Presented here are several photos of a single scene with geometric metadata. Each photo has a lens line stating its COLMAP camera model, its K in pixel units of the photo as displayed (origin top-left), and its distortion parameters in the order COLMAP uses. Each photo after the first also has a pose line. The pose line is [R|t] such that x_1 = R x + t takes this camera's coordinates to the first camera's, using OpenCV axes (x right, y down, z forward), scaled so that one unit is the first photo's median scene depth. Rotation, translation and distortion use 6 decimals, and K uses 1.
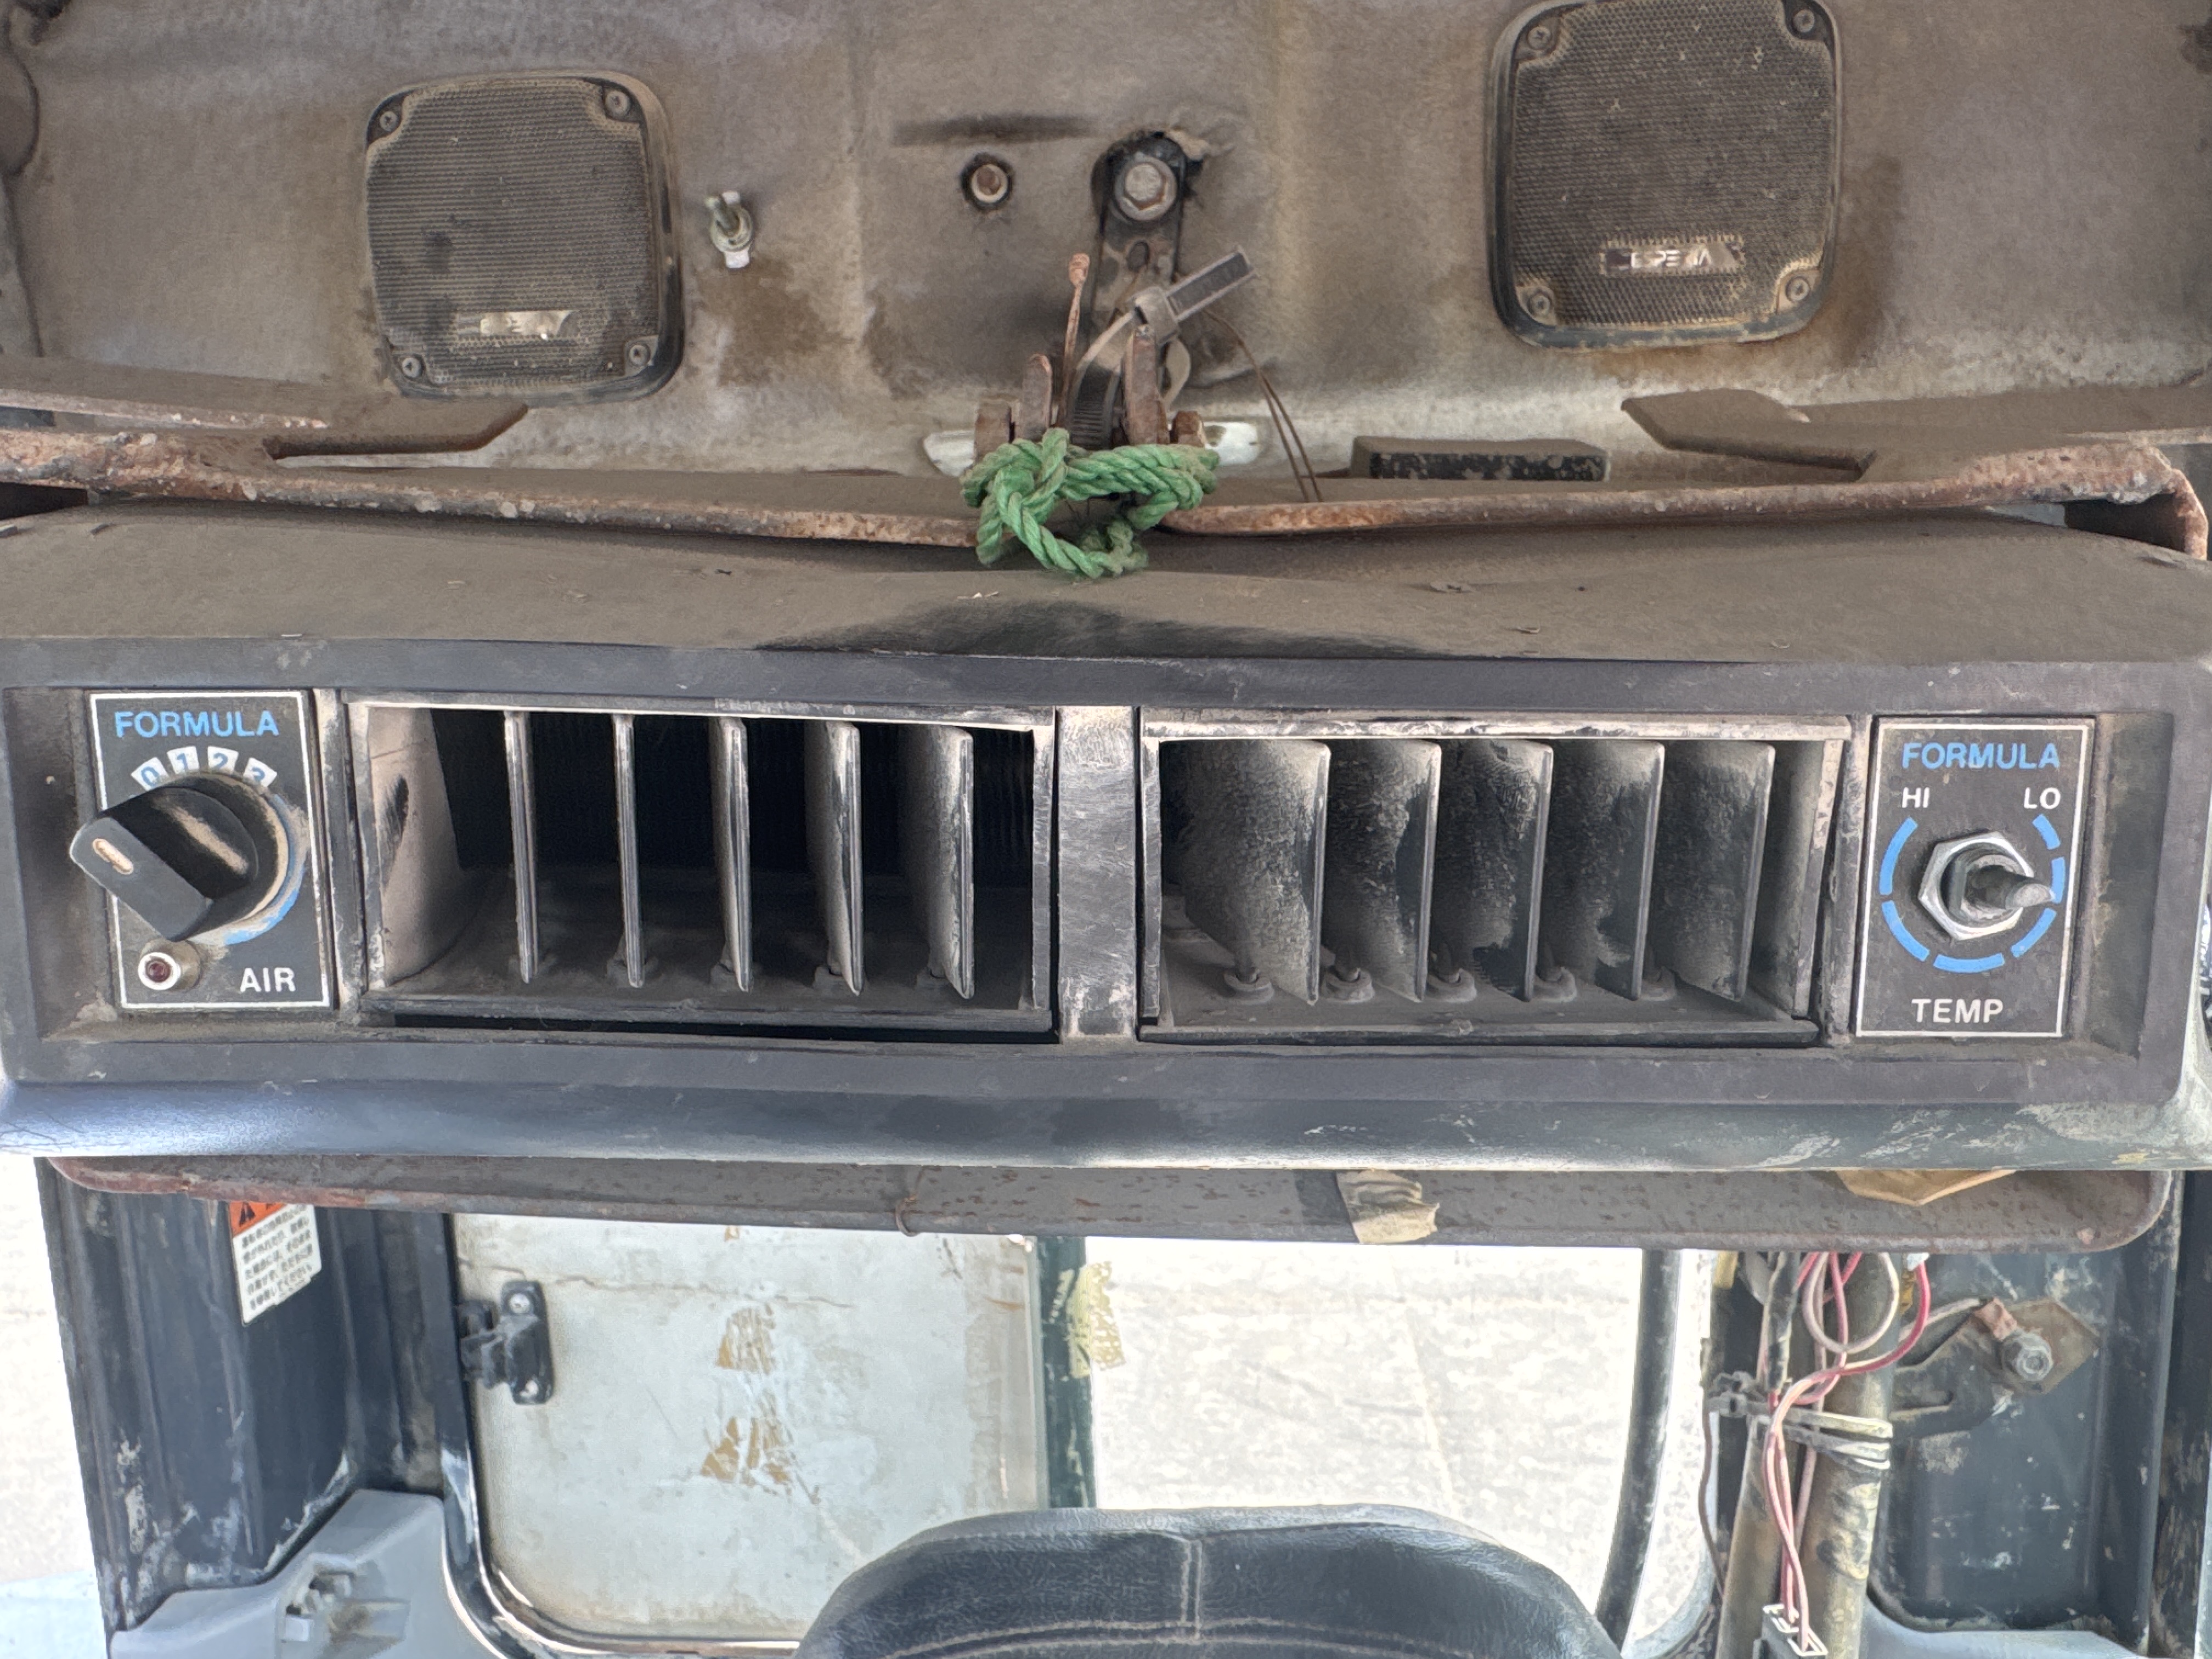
lens RADIAL K [[1585.5, 0, 1105.9], [0, 1585.5, 827.3], [0, 0, 1]] dist [-0.008440, 0.004596]
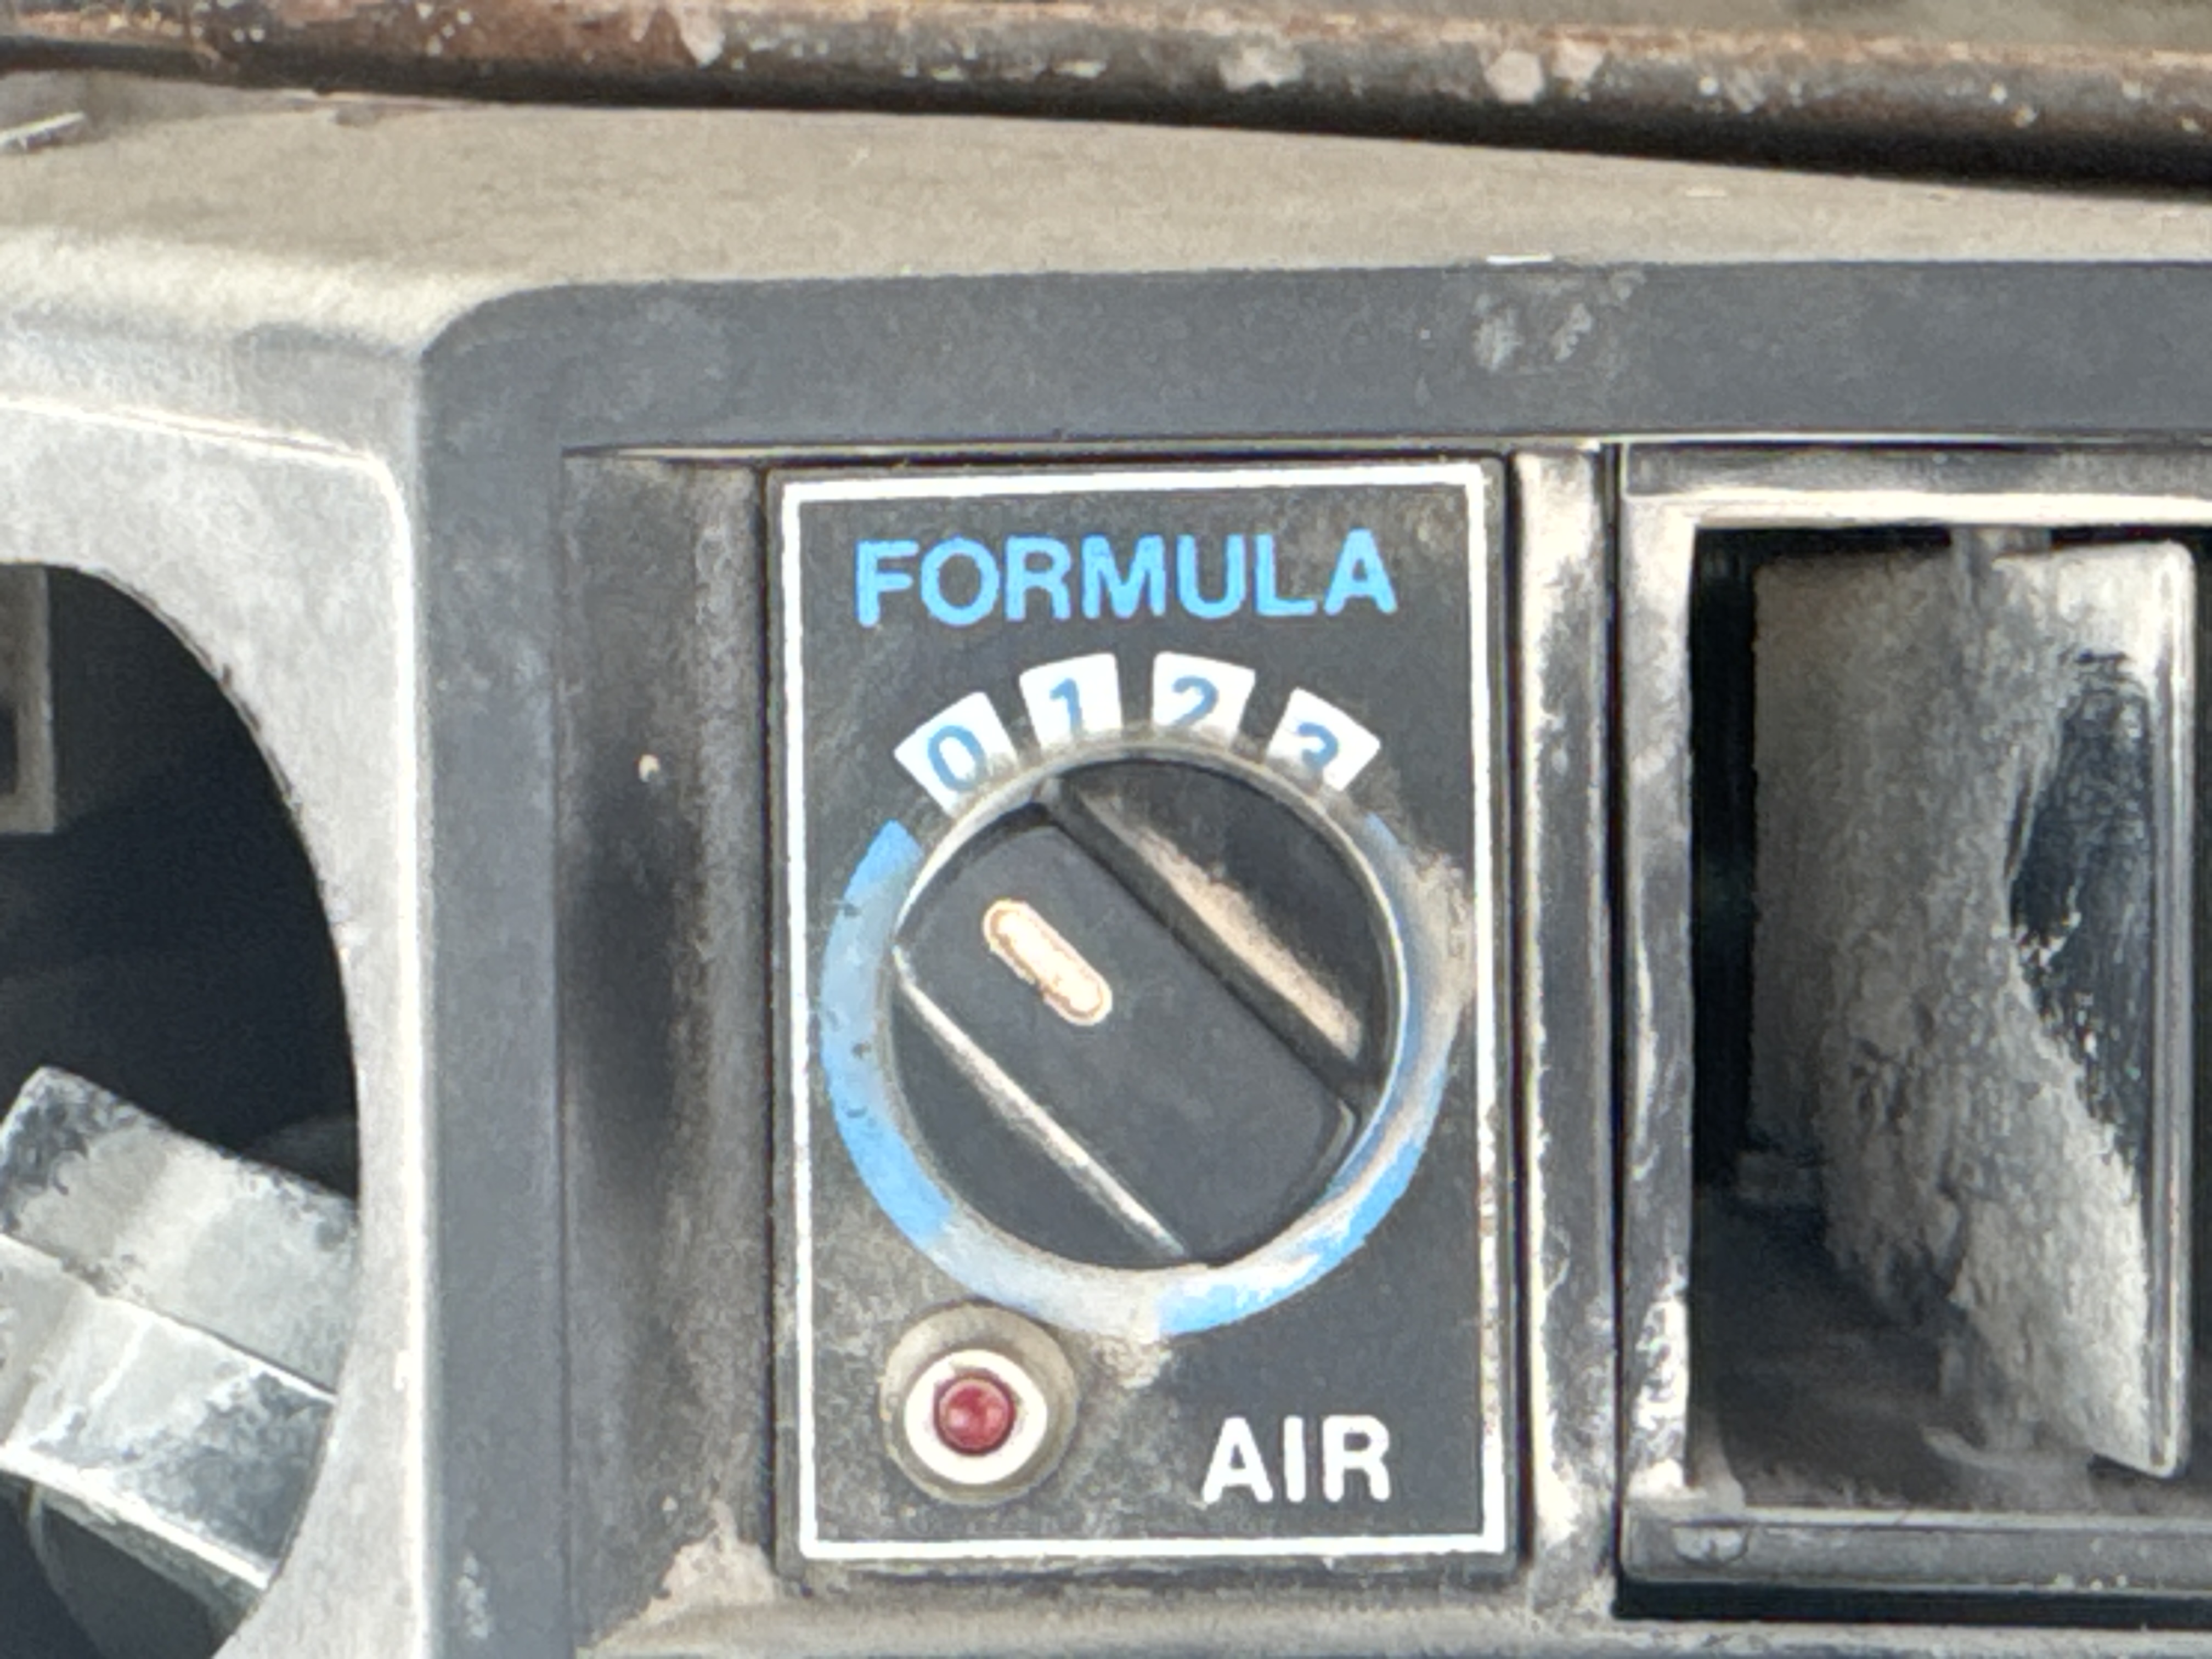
lens RADIAL K [[4811.2, 0, 1108.1], [0, 4811.2, 836.9], [0, 0, 1]] dist [-0.029270, 0.000000]
pose [[0.996946, -0.013675, -0.076882, -0.508610], [0.001632, 0.987981, -0.154565, 0.123272], [0.078071, 0.153968, 0.984987, 0.111909]]
